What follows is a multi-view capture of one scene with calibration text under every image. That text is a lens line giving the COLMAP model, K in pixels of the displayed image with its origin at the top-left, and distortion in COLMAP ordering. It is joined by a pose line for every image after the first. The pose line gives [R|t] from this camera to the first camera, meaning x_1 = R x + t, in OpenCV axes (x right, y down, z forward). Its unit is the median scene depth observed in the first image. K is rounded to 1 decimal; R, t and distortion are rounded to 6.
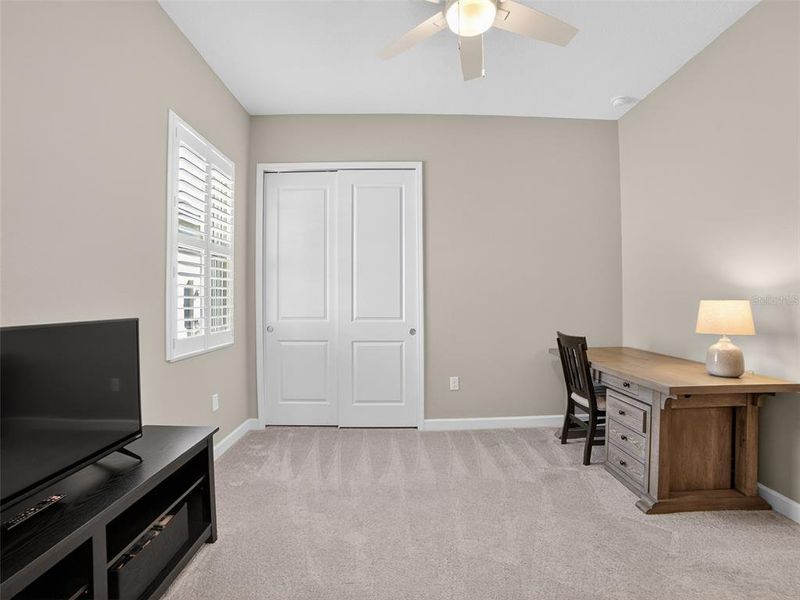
lens RADIAL K [[366.2, 0, 400.0], [0, 366.2, 300.0], [0, 0, 1]] dist [-0.100944, 0.036577]
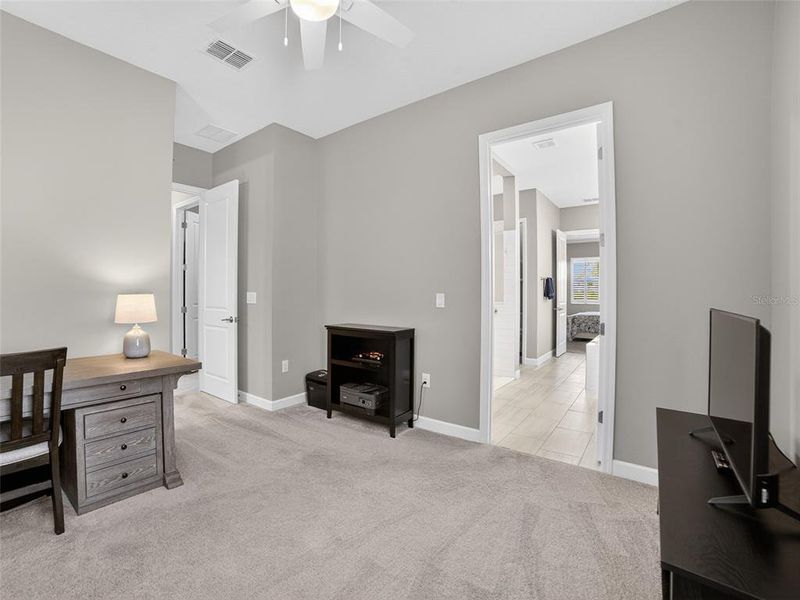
lens RADIAL K [[366.2, 0, 400.0], [0, 366.2, 300.0], [0, 0, 1]] dist [-0.100944, 0.036577]
pose [[-0.807848, -0.008489, 0.589329, -0.474250], [-0.002699, 0.999939, 0.010703, 0.004854], [-0.589384, 0.007056, -0.807822, 1.359297]]
